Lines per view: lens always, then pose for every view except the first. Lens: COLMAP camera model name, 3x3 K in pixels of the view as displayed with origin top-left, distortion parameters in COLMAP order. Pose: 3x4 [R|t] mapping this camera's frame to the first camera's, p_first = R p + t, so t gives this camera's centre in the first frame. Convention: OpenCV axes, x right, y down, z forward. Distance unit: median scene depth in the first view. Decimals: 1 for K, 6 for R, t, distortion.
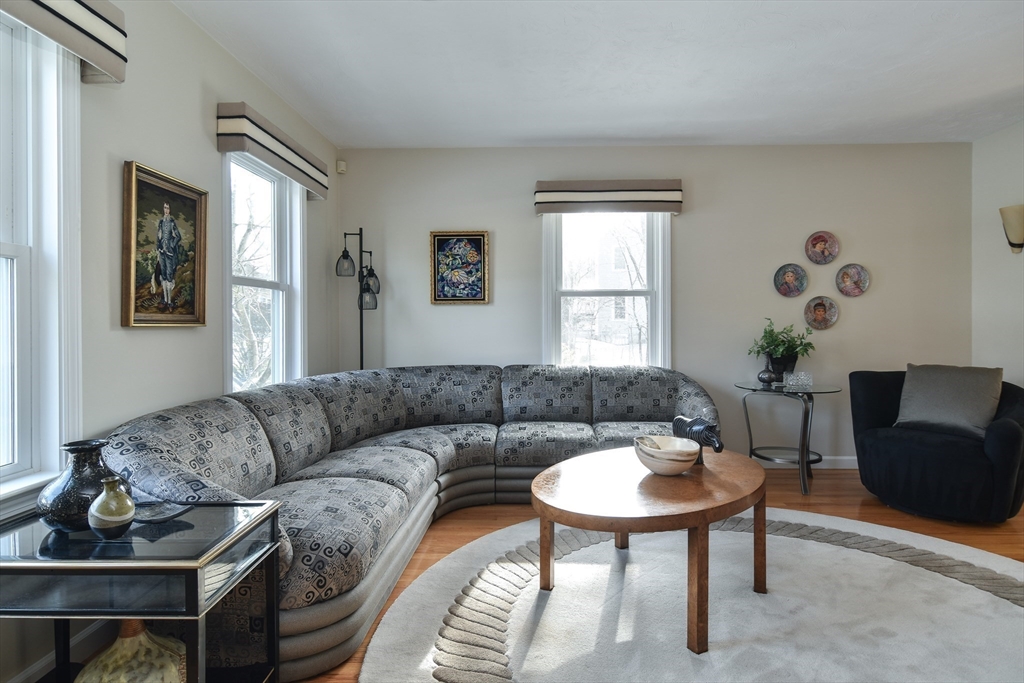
lens RADIAL K [[564.8, 0, 514.4], [0, 564.8, 334.6], [0, 0, 1]] dist [-0.002072, -0.000089]
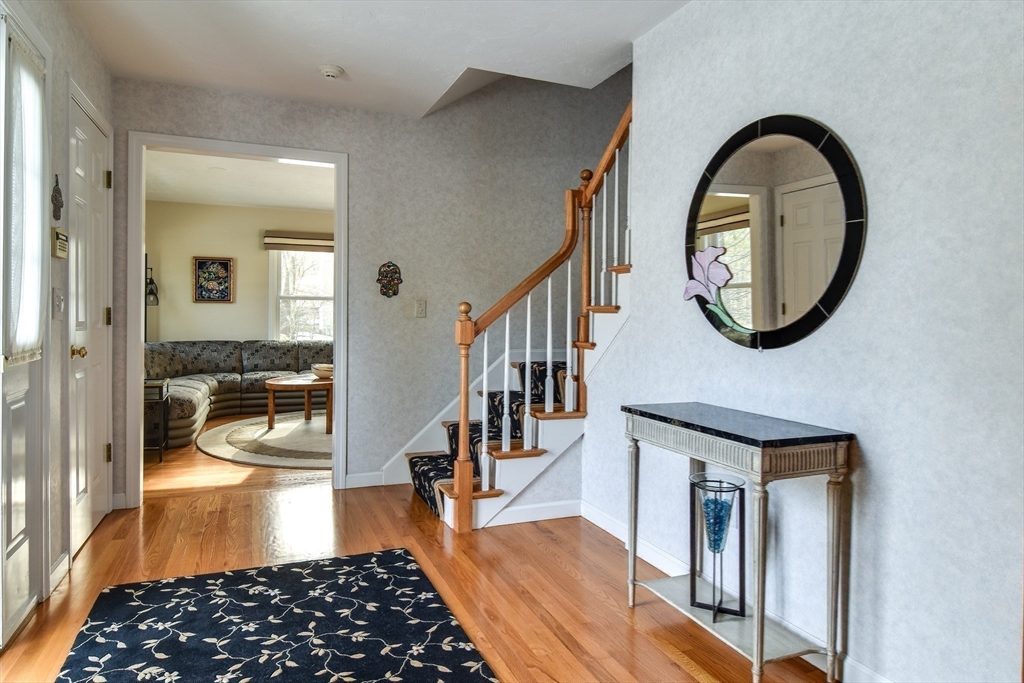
lens RADIAL K [[622.0, 0, 525.2], [0, 622.0, 326.0], [0, 0, 1]] dist [-0.041780, -0.001358]
pose [[0.899649, 0.007737, 0.436545, -0.067150], [-0.005176, 0.999962, -0.007056, 0.020527], [-0.436583, 0.004088, 0.899655, -1.028793]]
